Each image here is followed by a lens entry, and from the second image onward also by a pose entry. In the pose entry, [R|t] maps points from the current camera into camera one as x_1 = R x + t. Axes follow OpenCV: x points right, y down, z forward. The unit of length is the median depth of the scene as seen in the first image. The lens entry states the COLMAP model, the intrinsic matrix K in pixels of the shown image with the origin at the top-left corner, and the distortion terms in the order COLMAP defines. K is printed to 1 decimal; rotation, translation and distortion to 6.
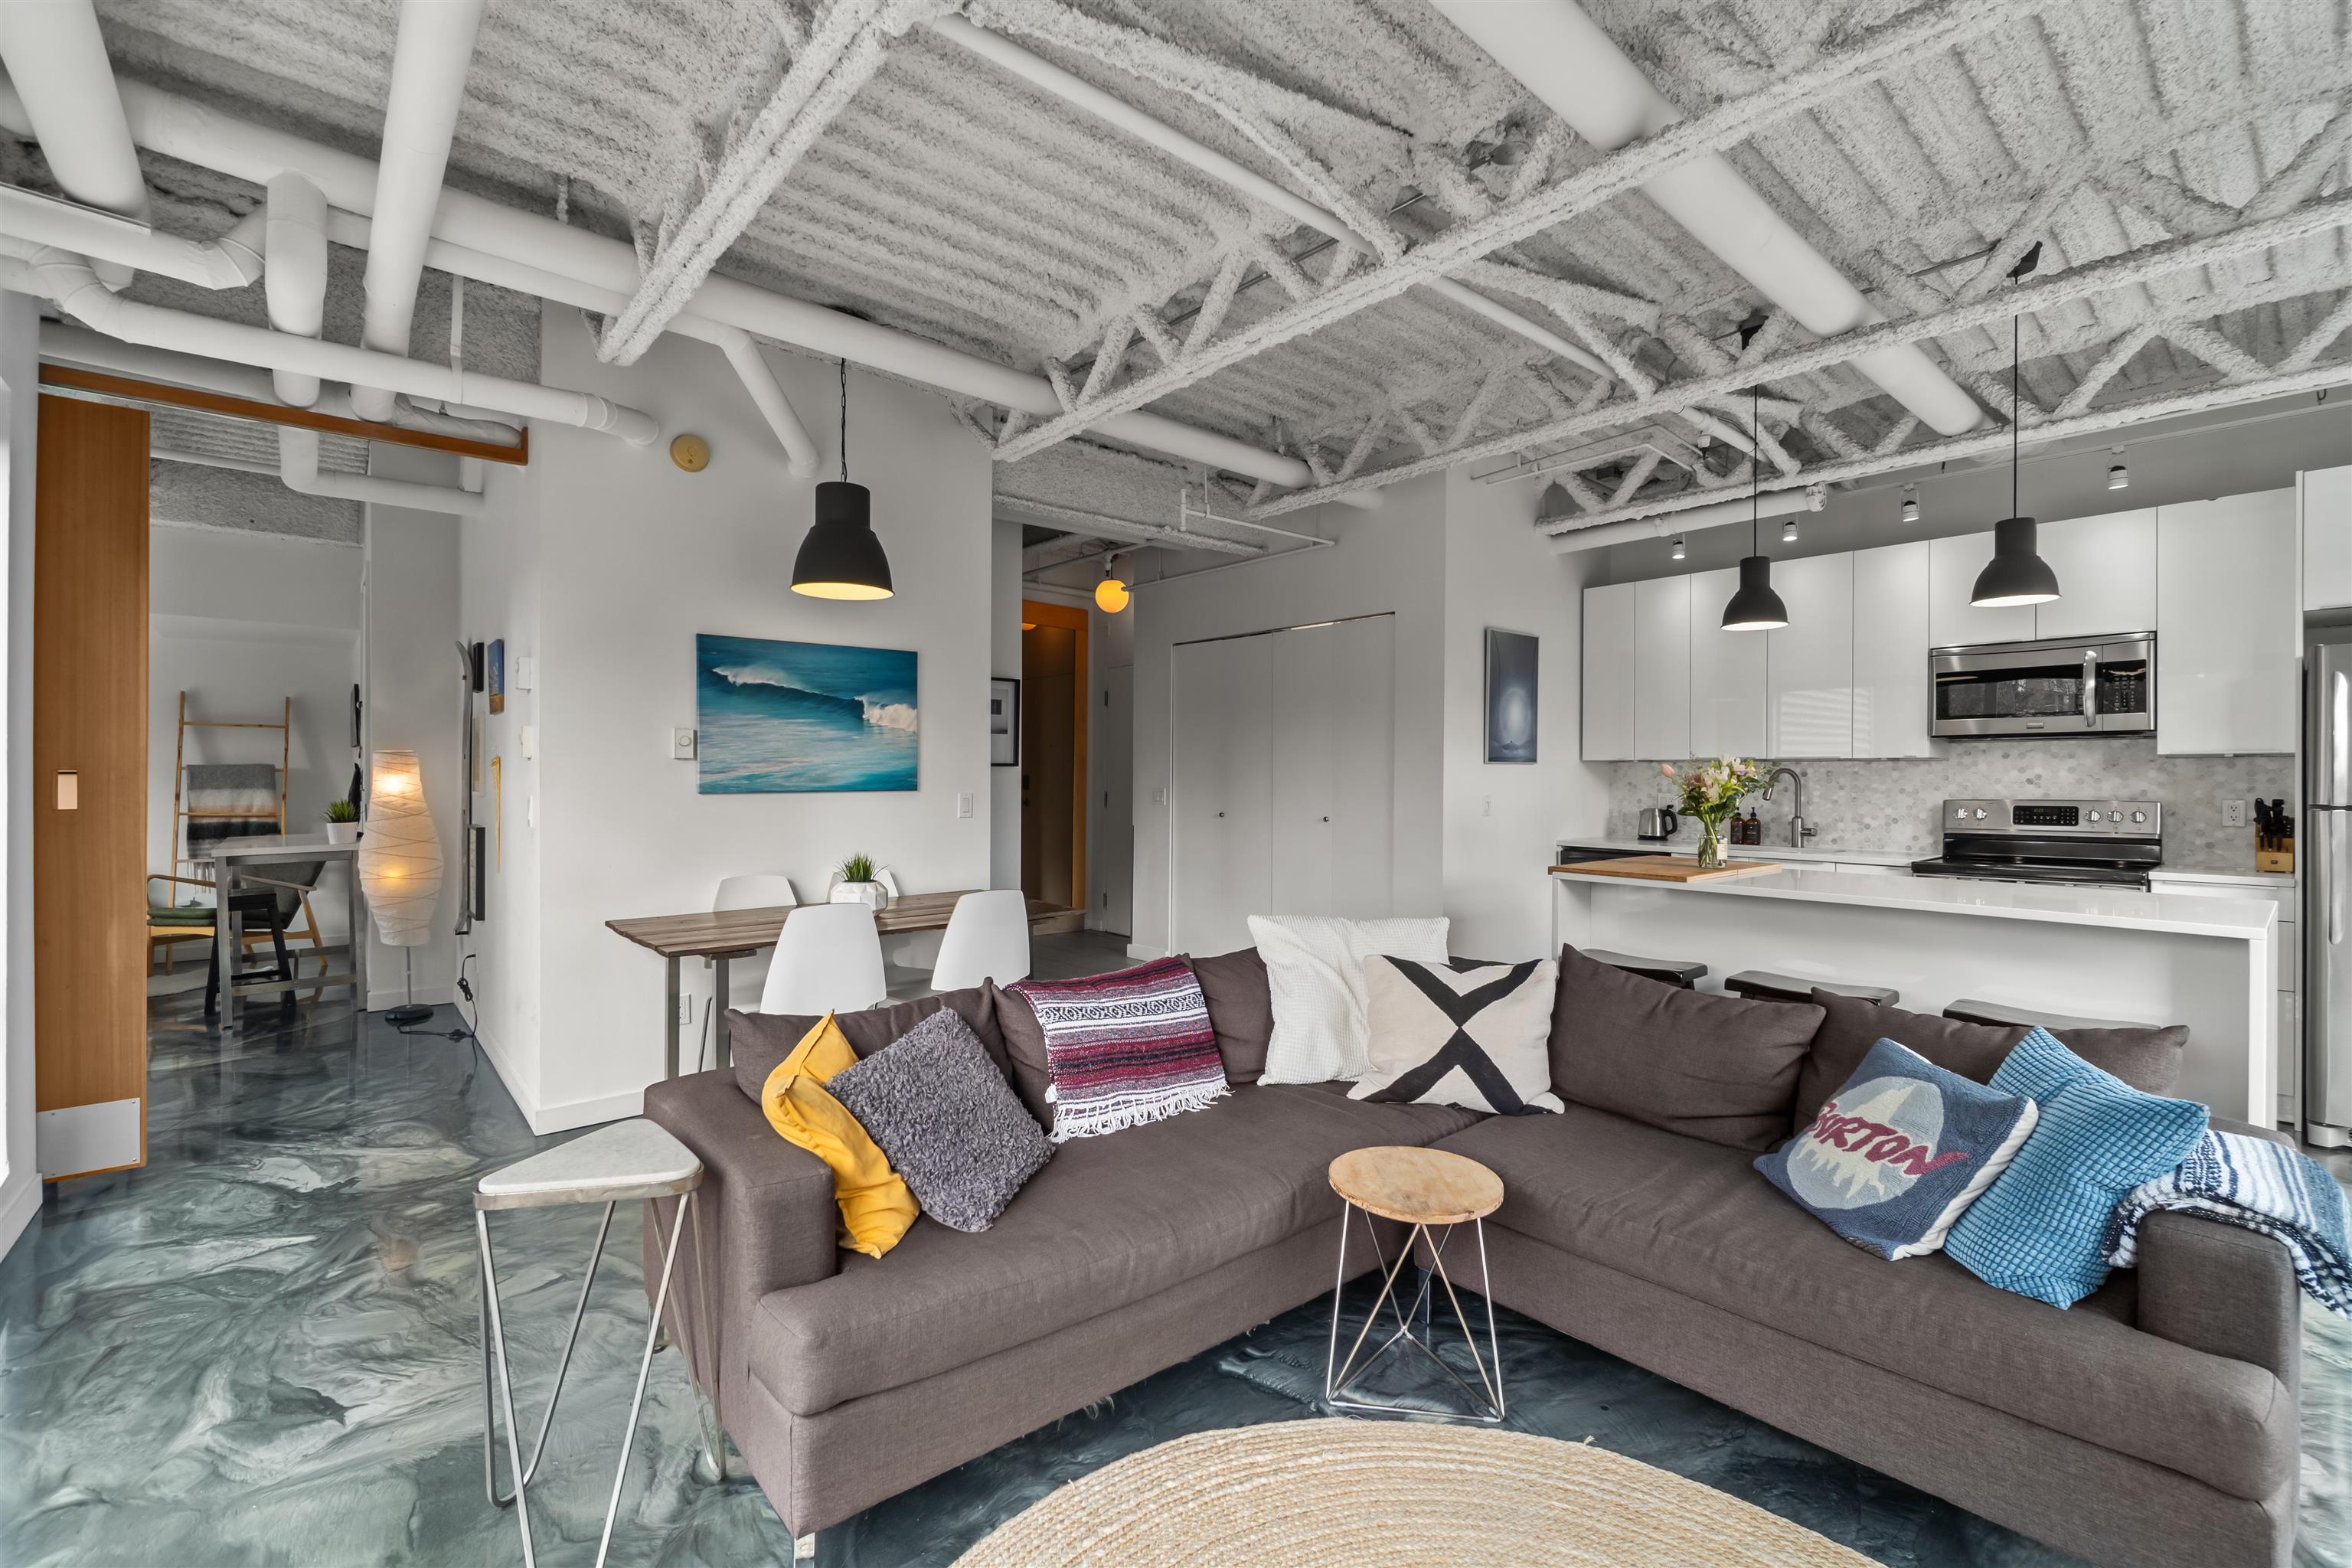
lens RADIAL K [[1015.7, 0, 1170.2], [0, 1015.7, 784.0], [0, 0, 1]] dist [0.002210, 0.000017]
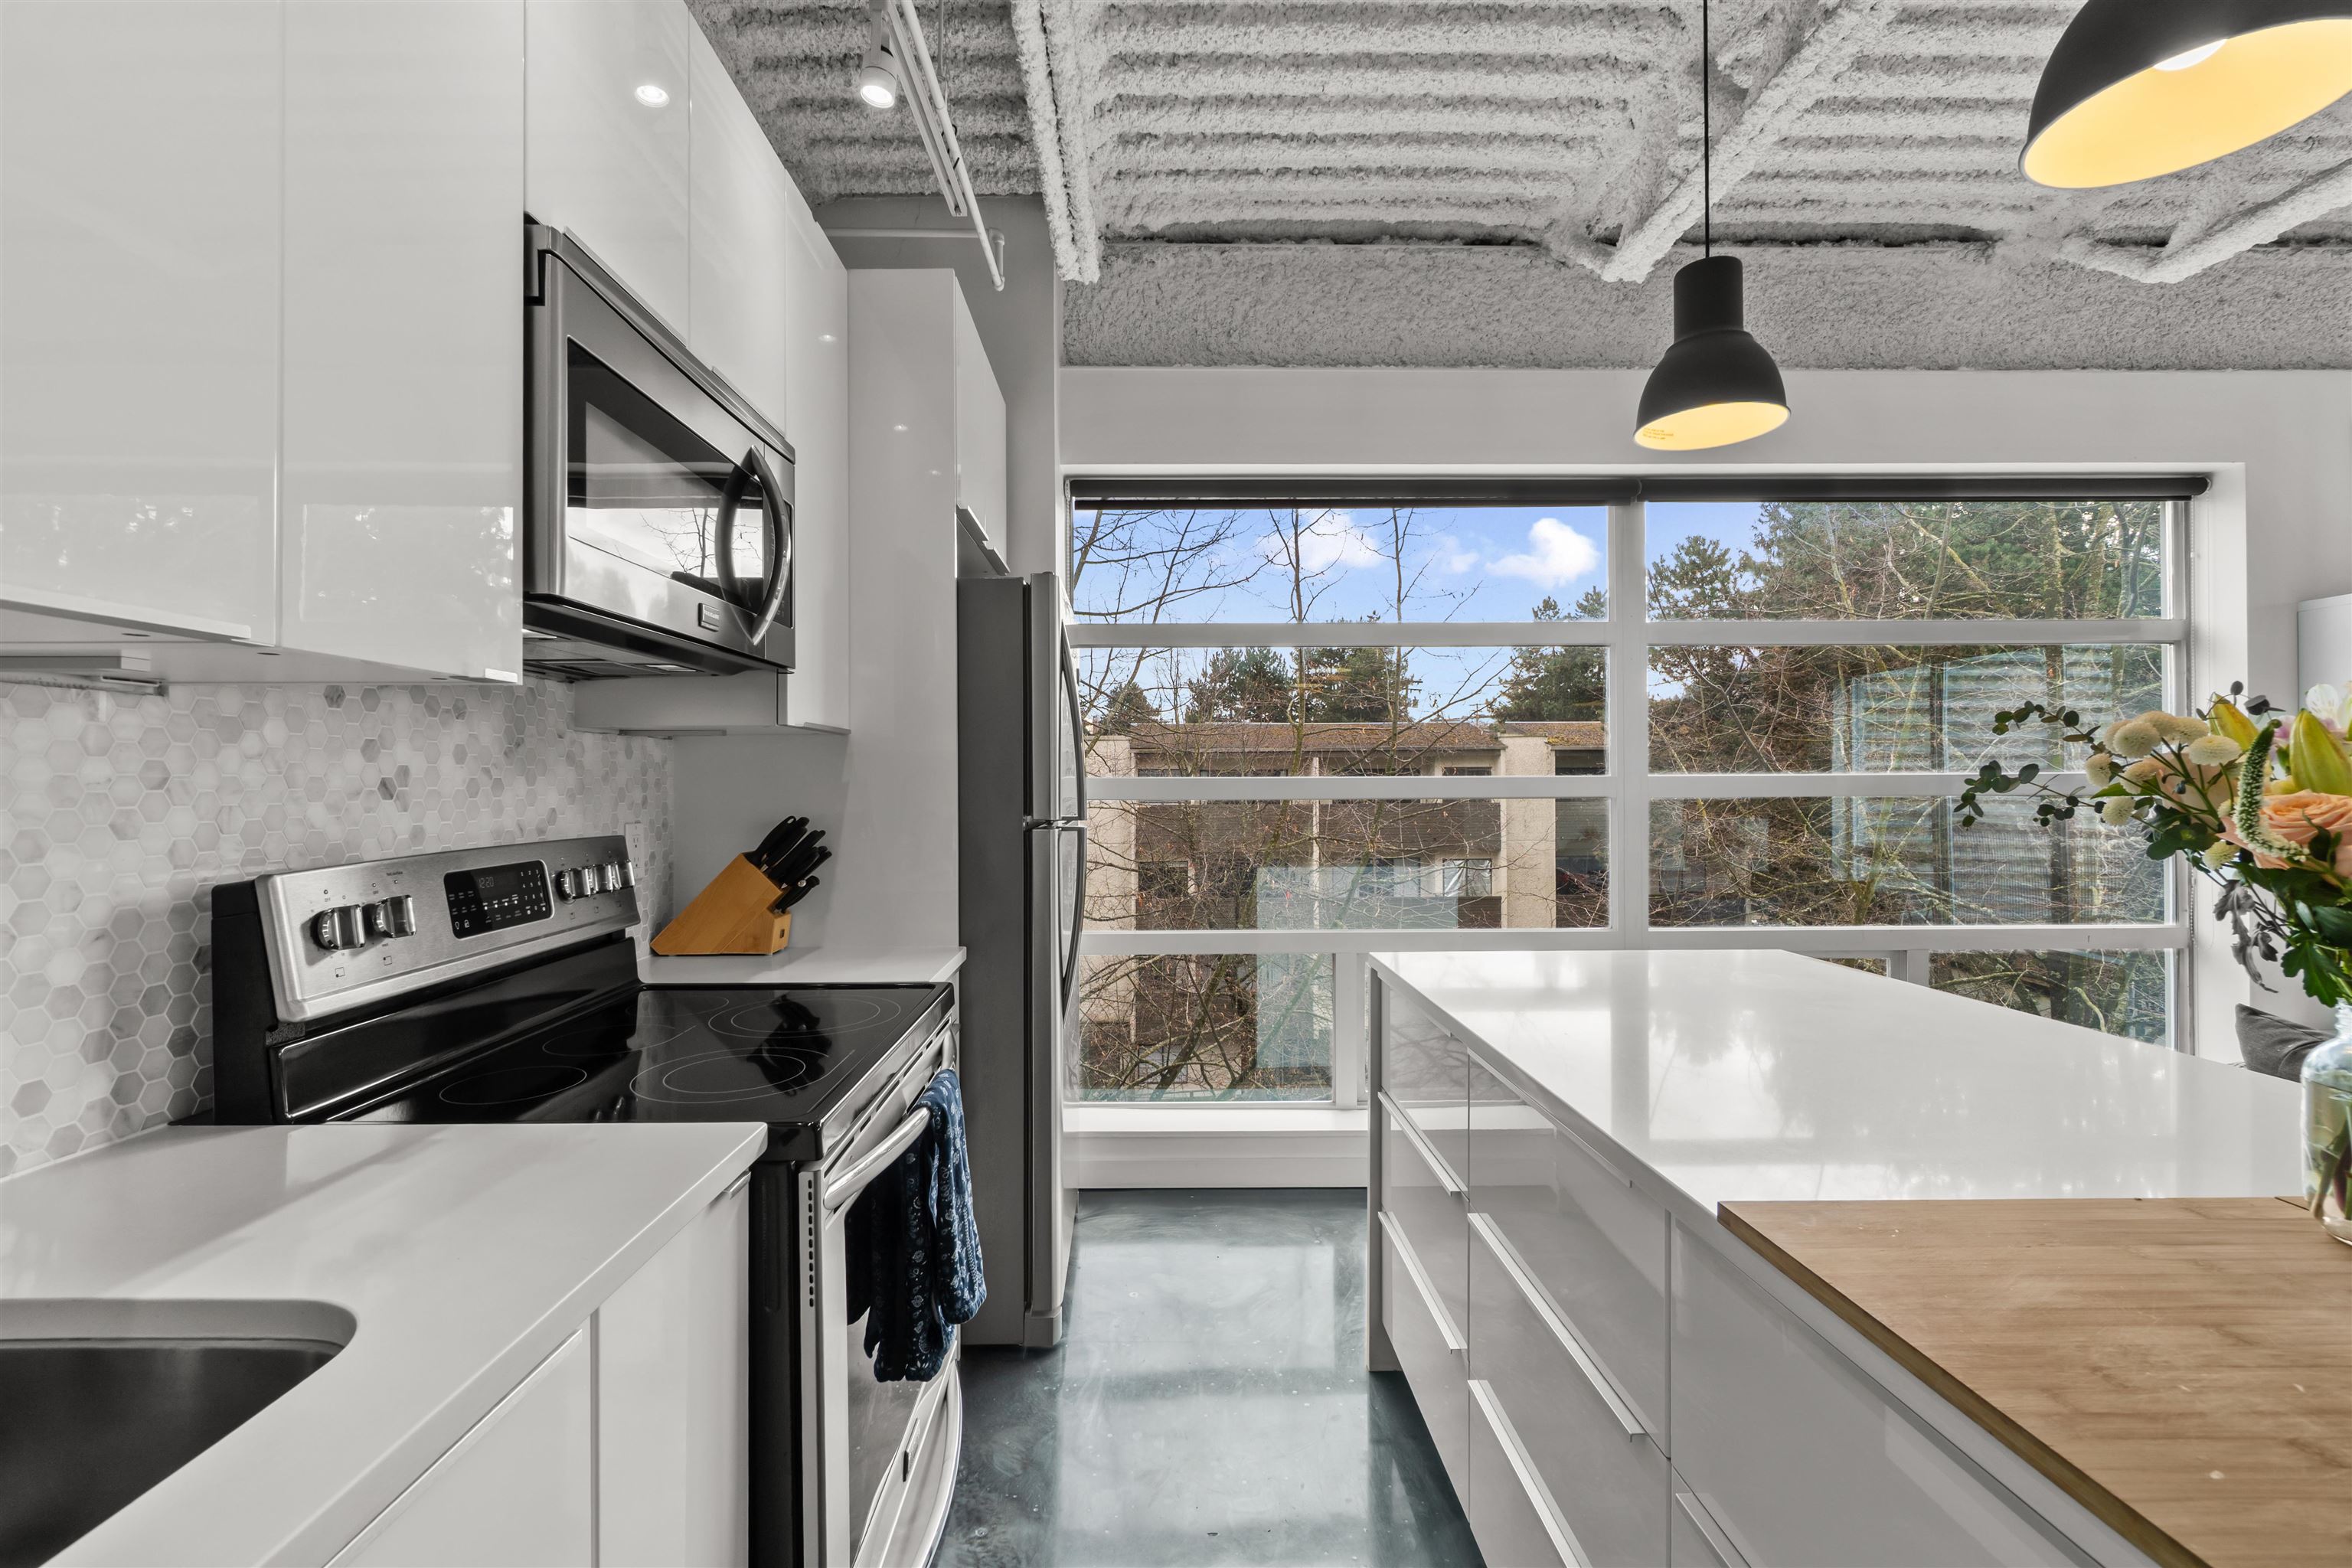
lens RADIAL K [[1009.8, 0, 1157.1], [0, 1009.8, 785.6], [0, 0, 1]] dist [-0.006003, -0.000083]
pose [[-0.756634, -0.001943, 0.653836, 0.526272], [0.005145, 0.999947, 0.008925, -0.005430], [-0.653818, 0.010117, -0.756584, 1.159349]]
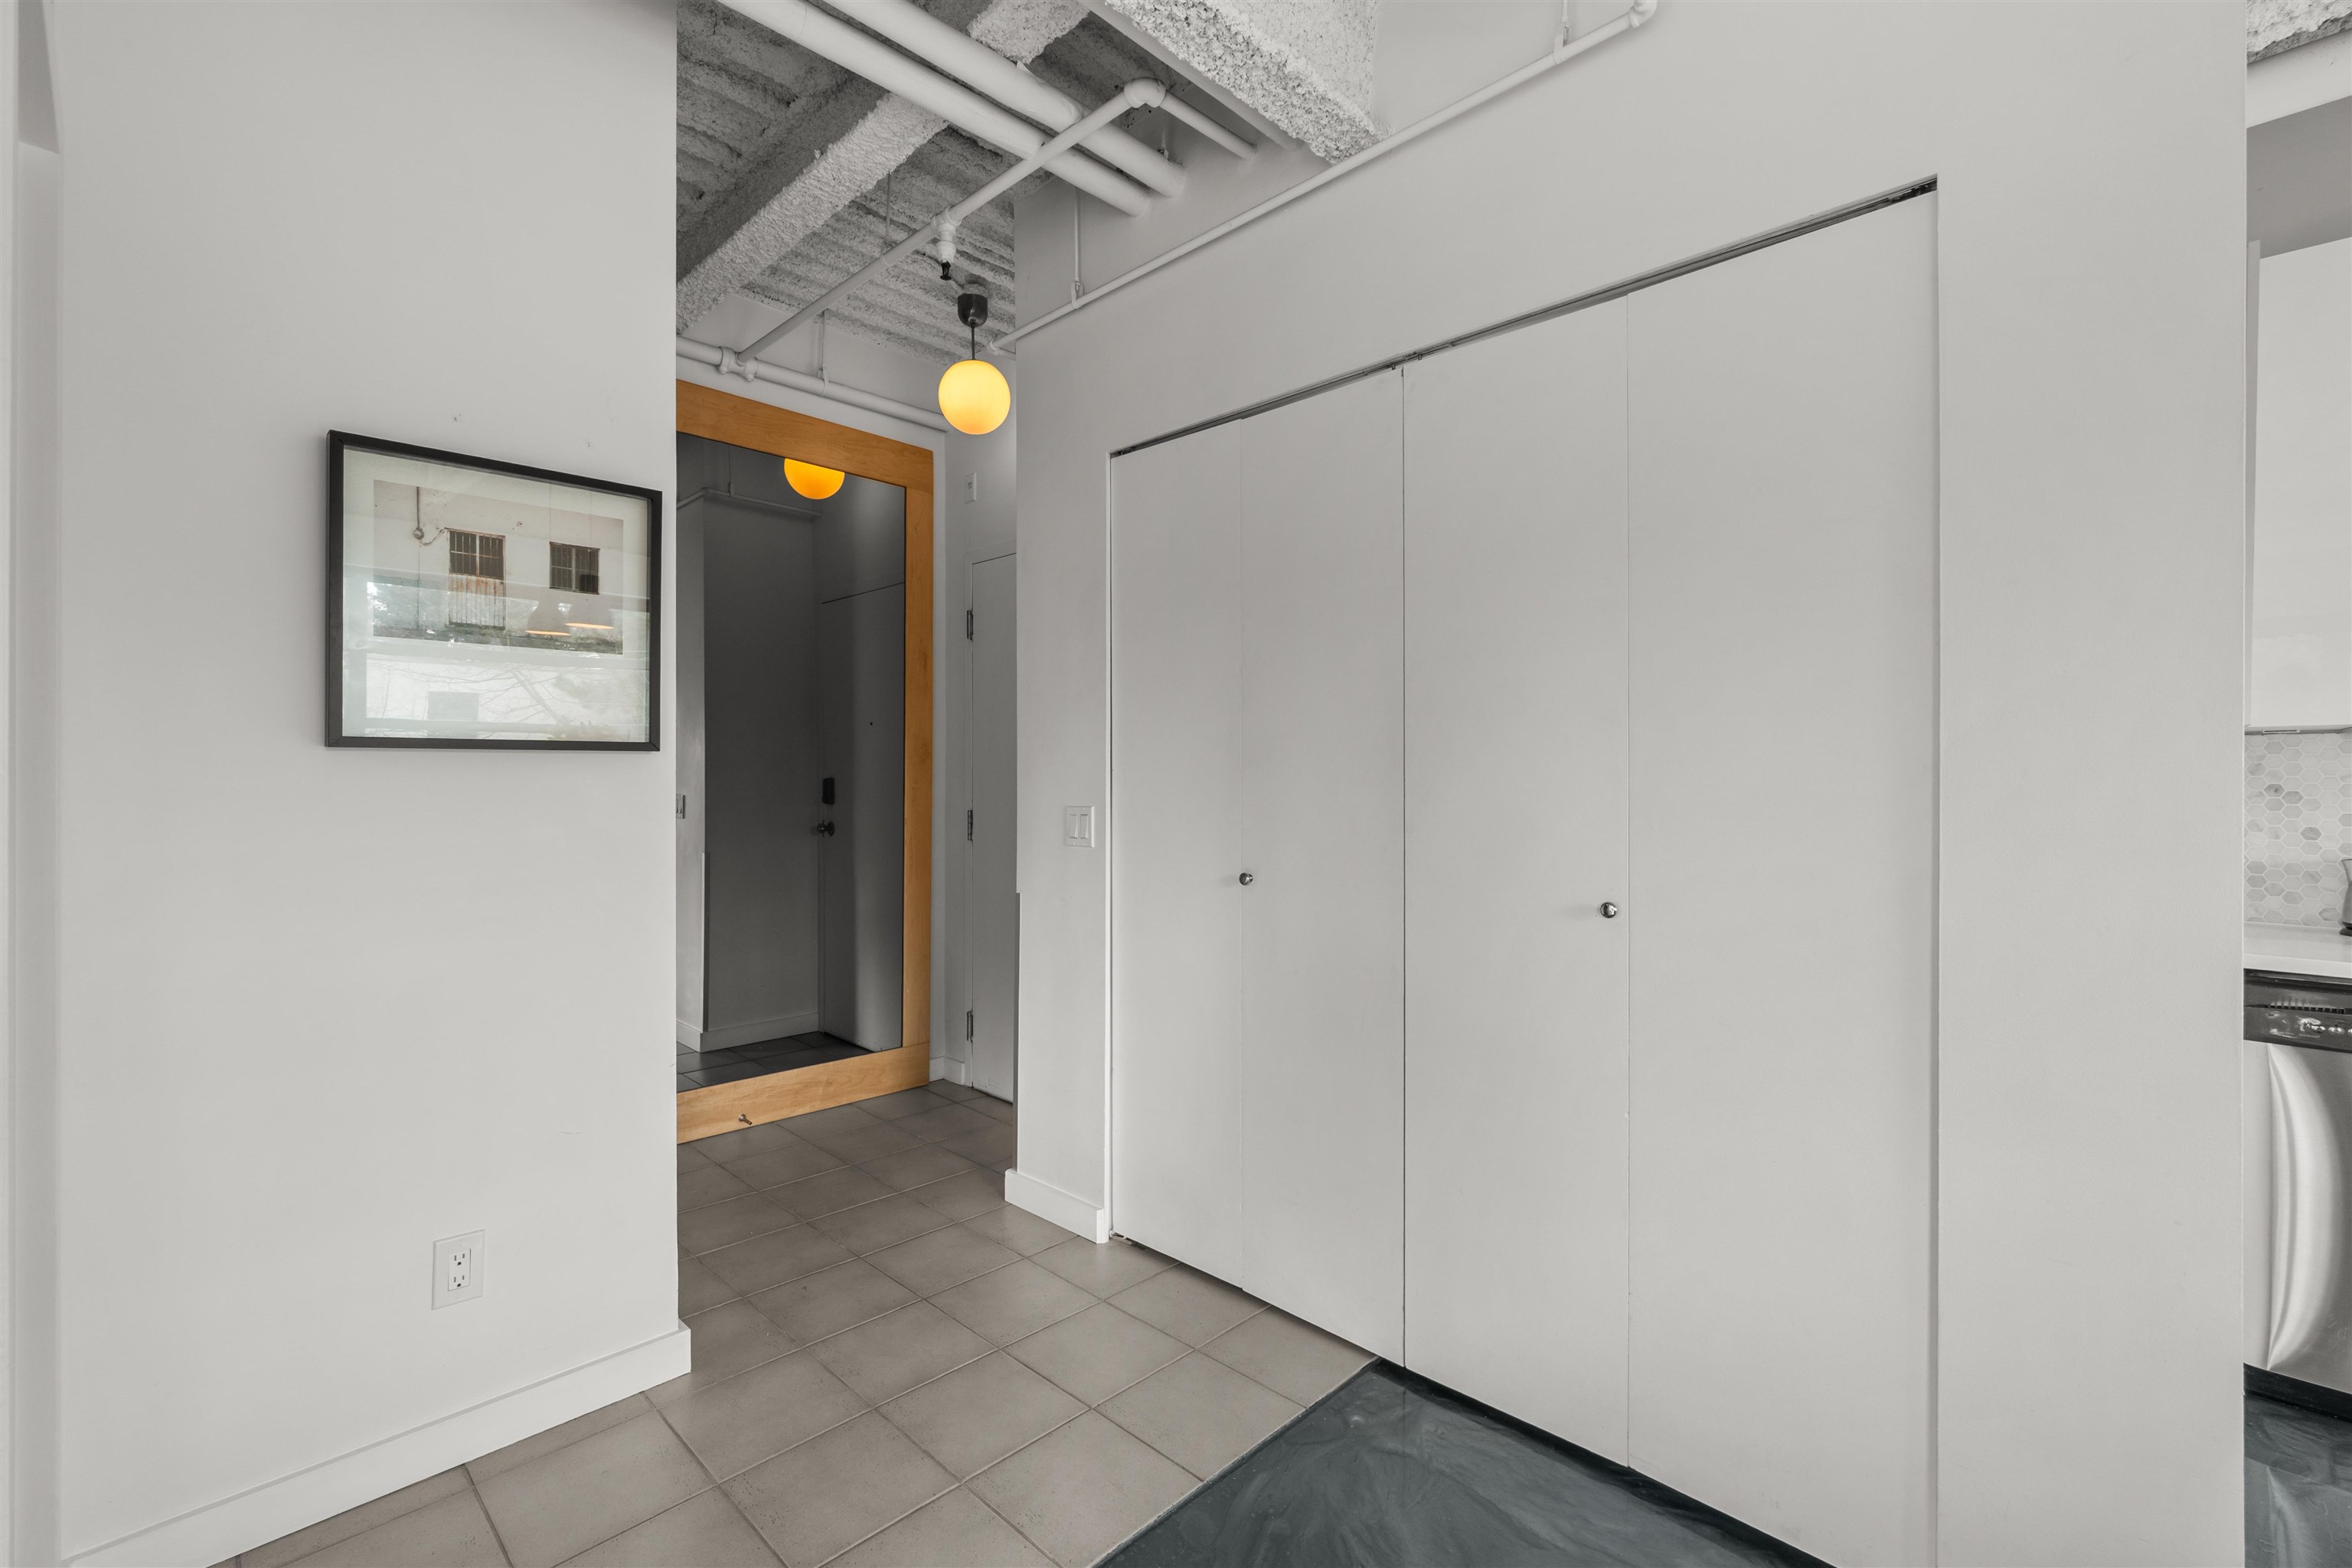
lens RADIAL K [[1013.4, 0, 1166.4], [0, 1013.4, 778.3], [0, 0, 1]] dist [-0.000006, -0.000509]
pose [[0.996632, -0.006014, 0.081778, -0.013409], [0.006672, 0.999948, -0.007772, -0.006435], [-0.081727, 0.008291, 0.996620, 0.899411]]
